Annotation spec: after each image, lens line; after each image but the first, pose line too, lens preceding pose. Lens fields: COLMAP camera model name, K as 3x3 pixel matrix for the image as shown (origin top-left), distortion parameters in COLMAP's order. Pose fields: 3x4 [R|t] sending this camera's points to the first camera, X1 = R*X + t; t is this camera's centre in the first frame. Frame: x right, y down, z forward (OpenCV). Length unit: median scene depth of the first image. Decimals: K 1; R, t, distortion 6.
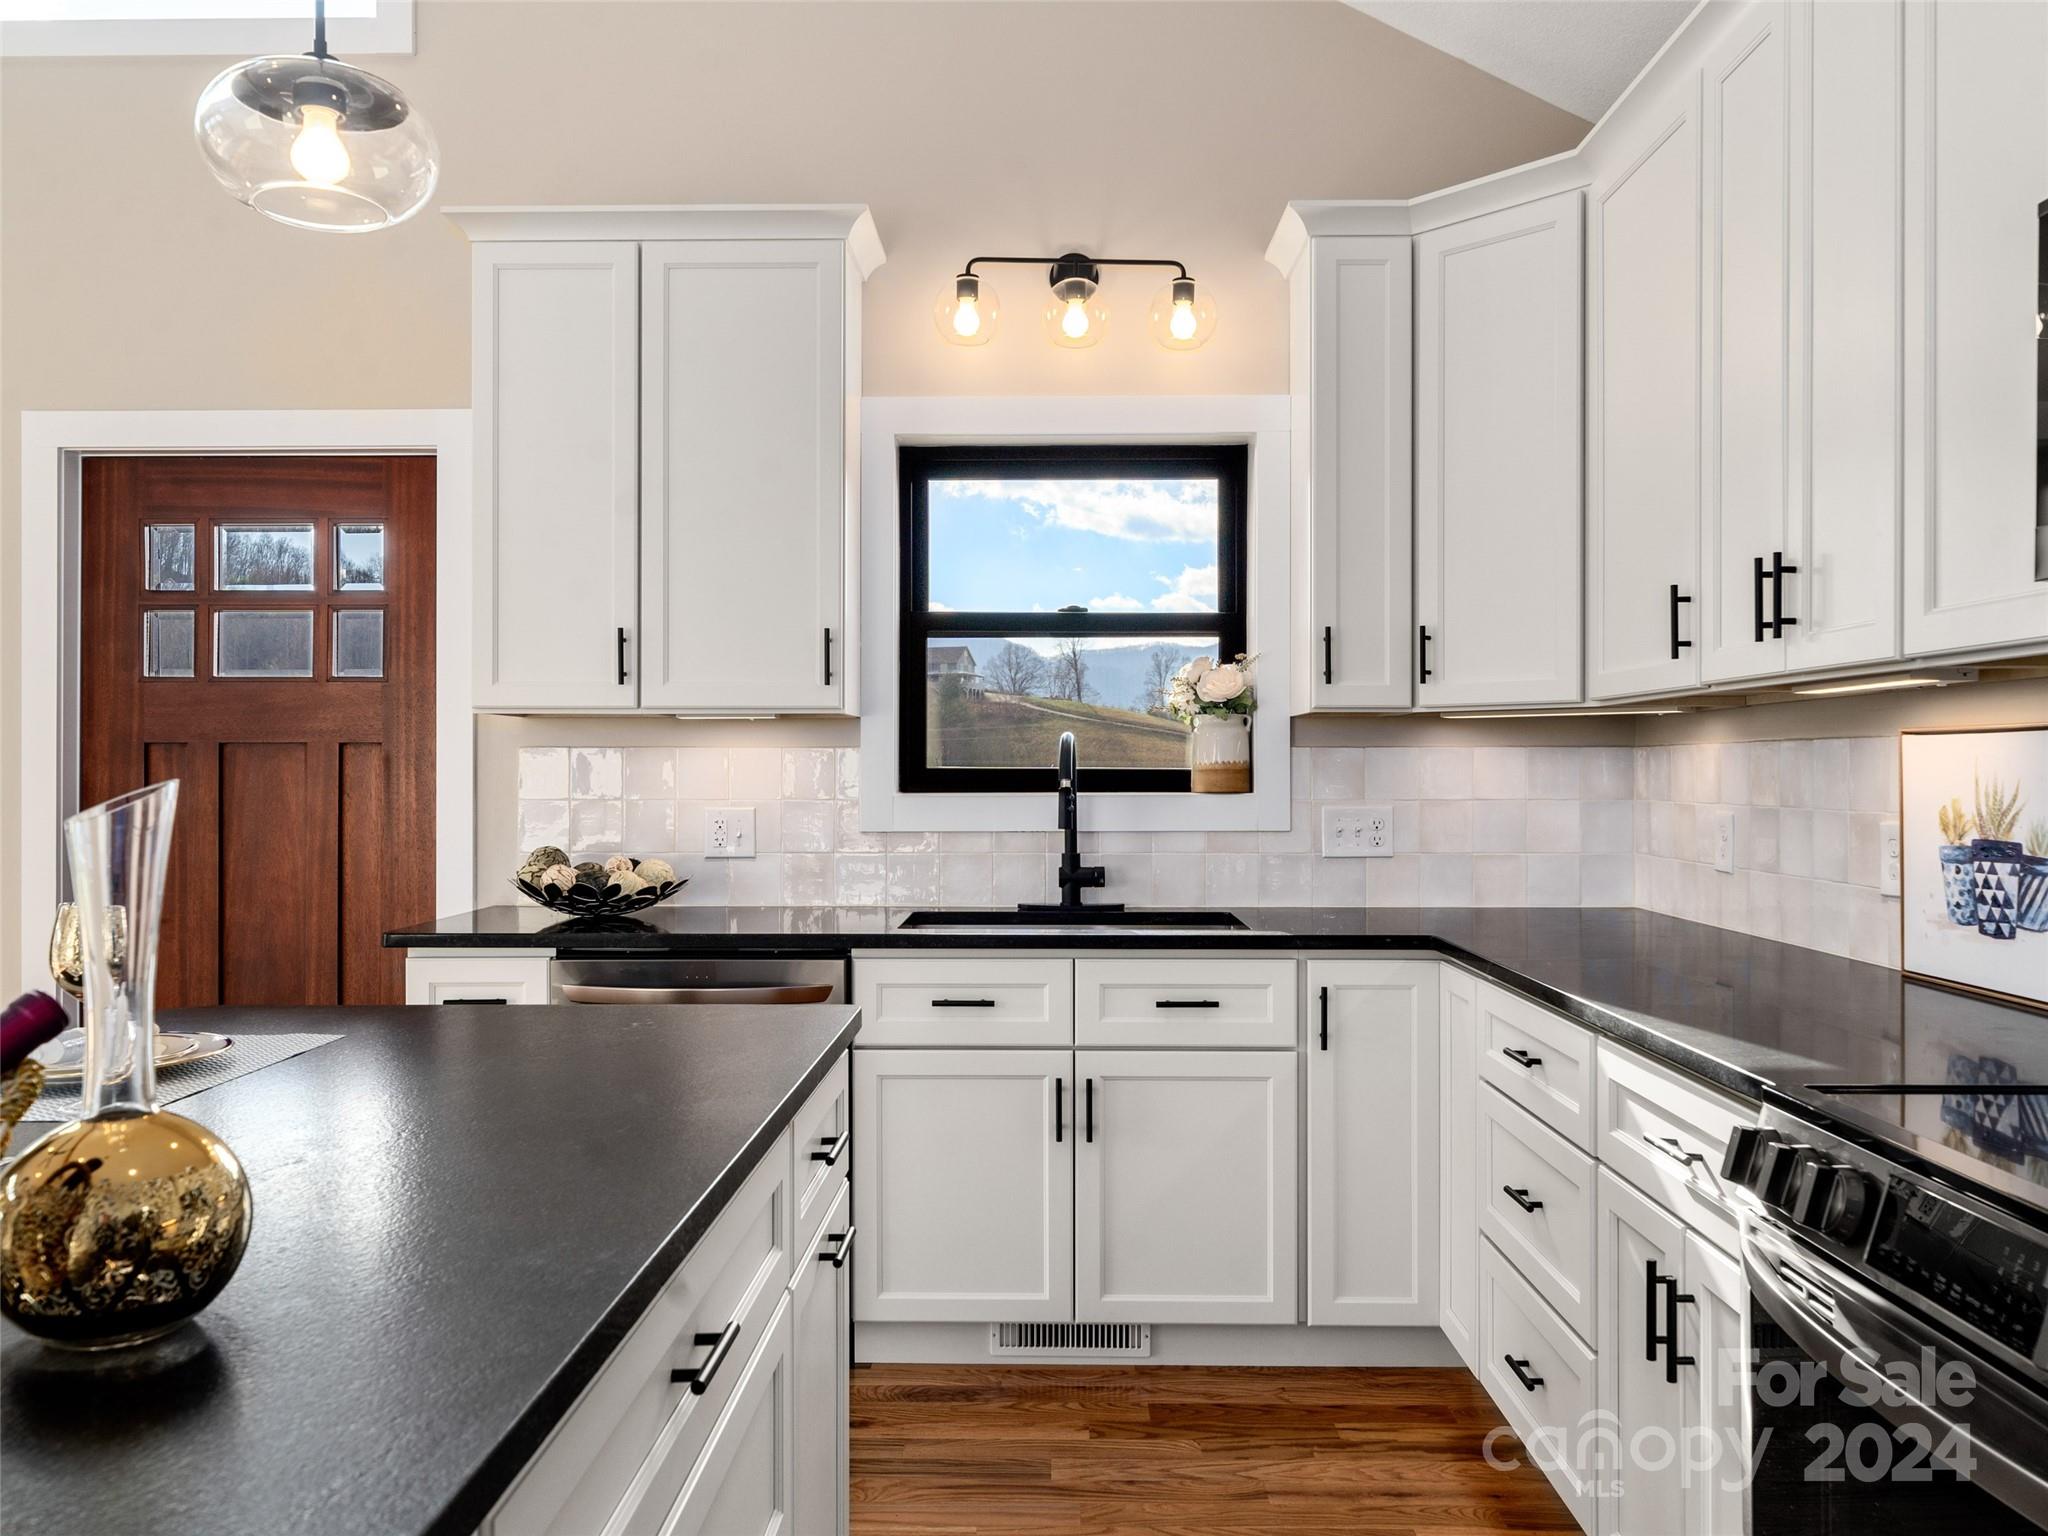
lens RADIAL K [[1605.4, 0, 1024.0], [0, 1605.4, 768.0], [0, 0, 1]] dist [0.079639, 0.001374]
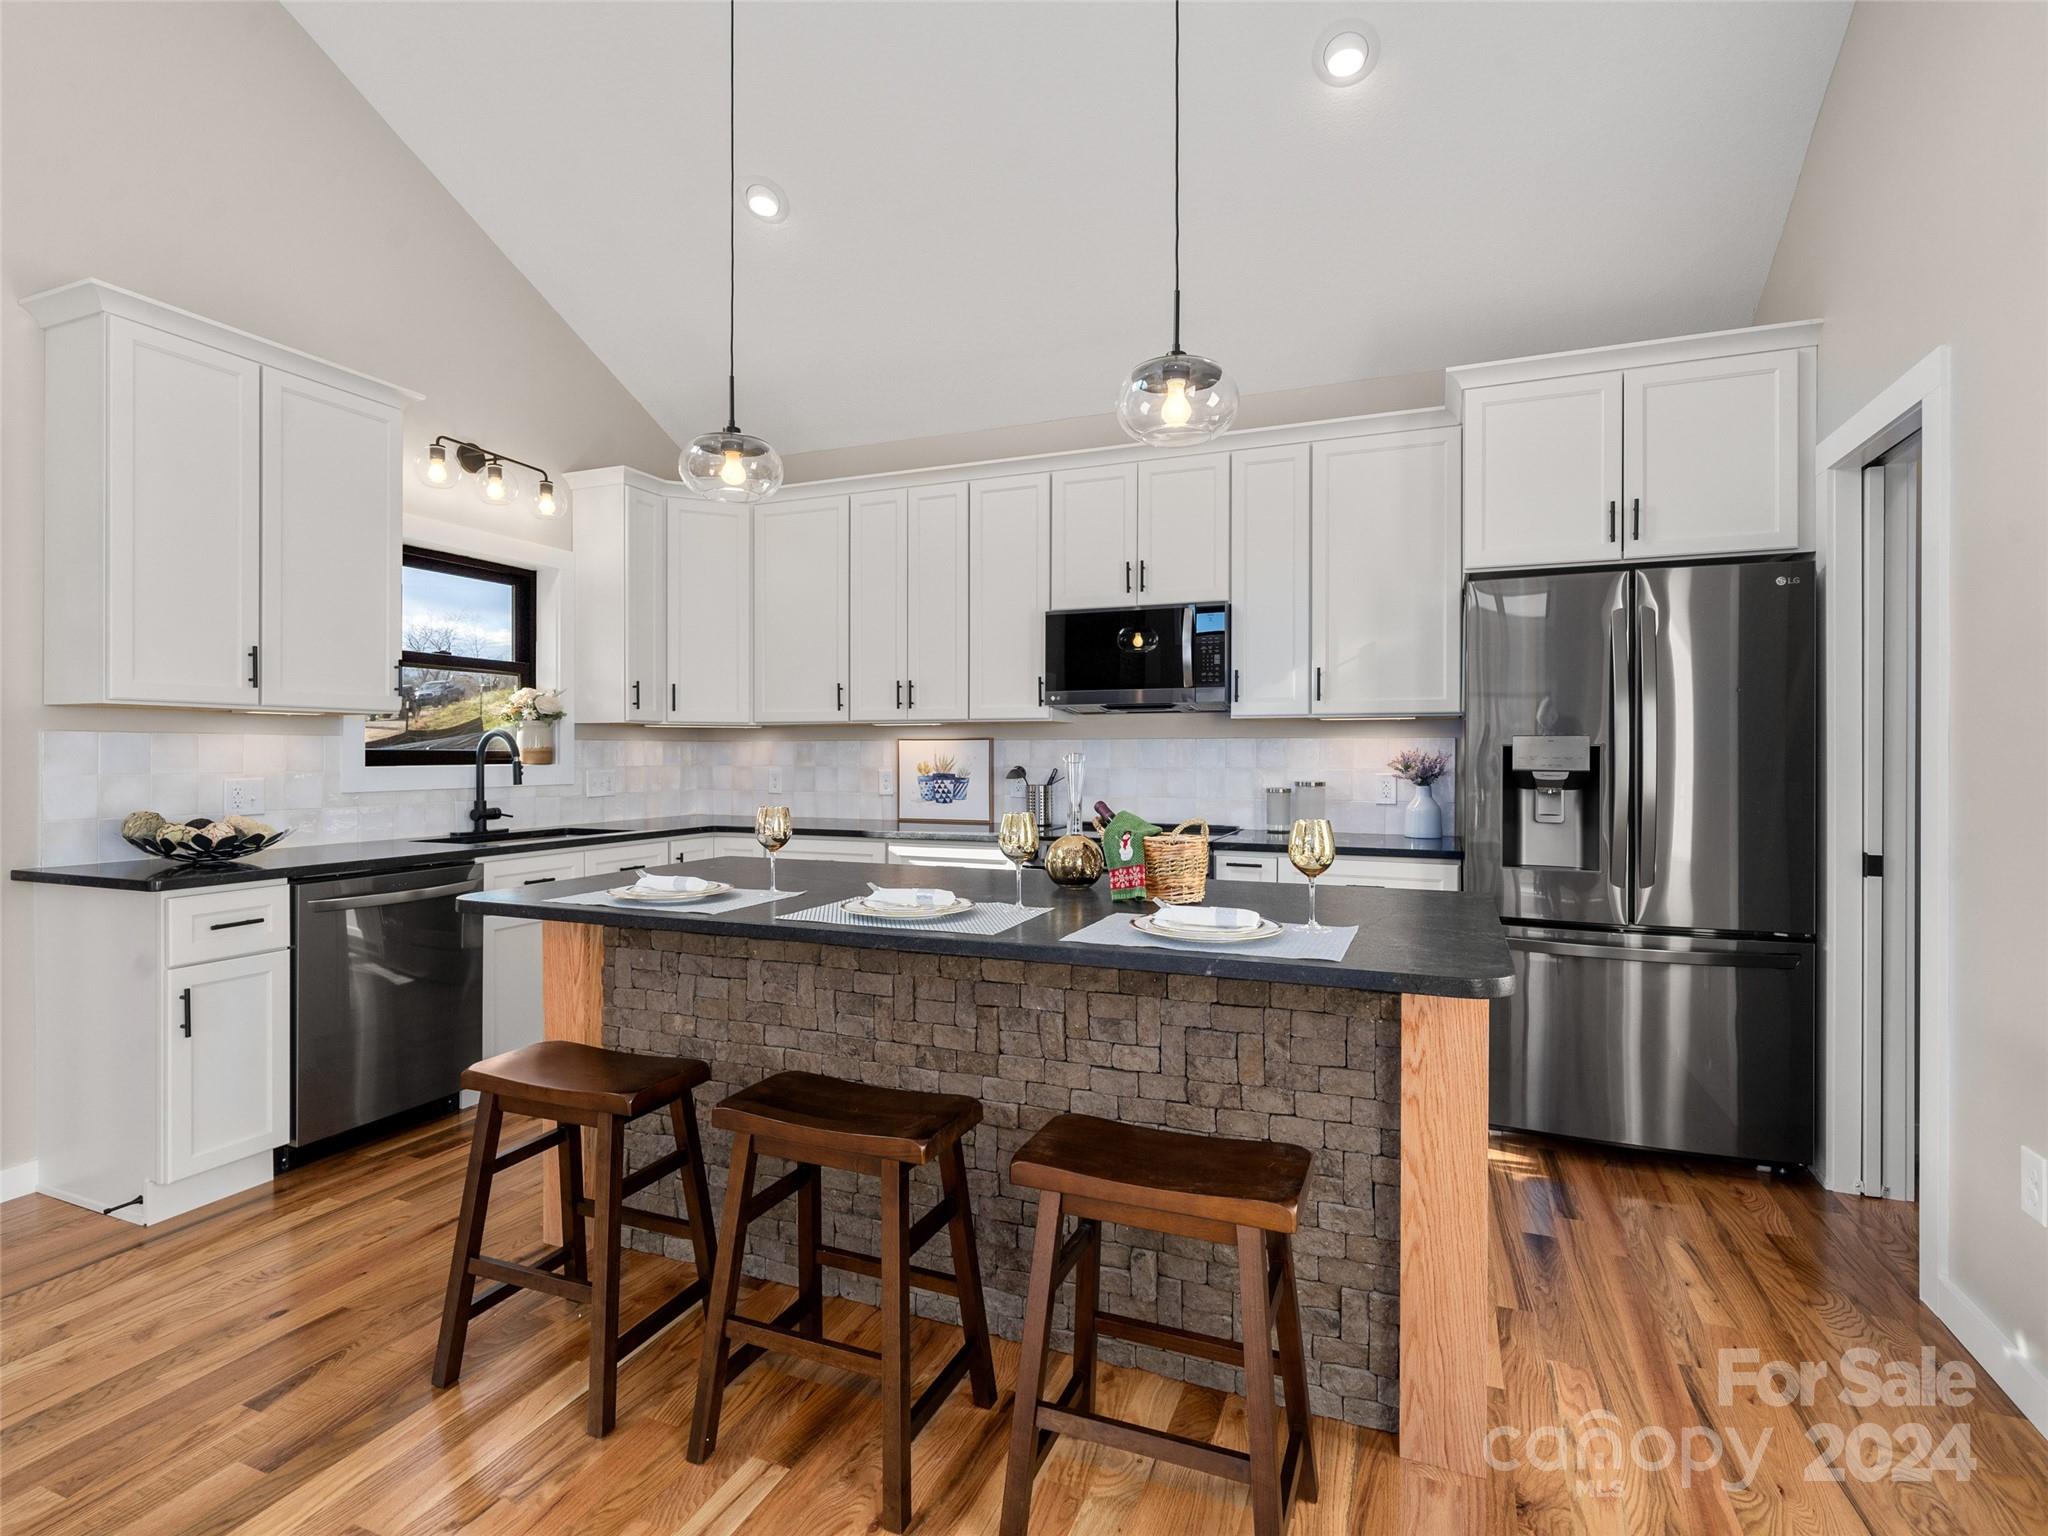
lens RADIAL K [[1002.1, 0, 1028.7], [0, 1002.1, 756.2], [0, 0, 1]] dist [0.001723, 0.000739]
pose [[0.361608, -0.000825, 0.932330, -0.739323], [-0.000817, 0.999999, 0.001202, 0.004839], [-0.932330, -0.001196, 0.361607, 0.083055]]
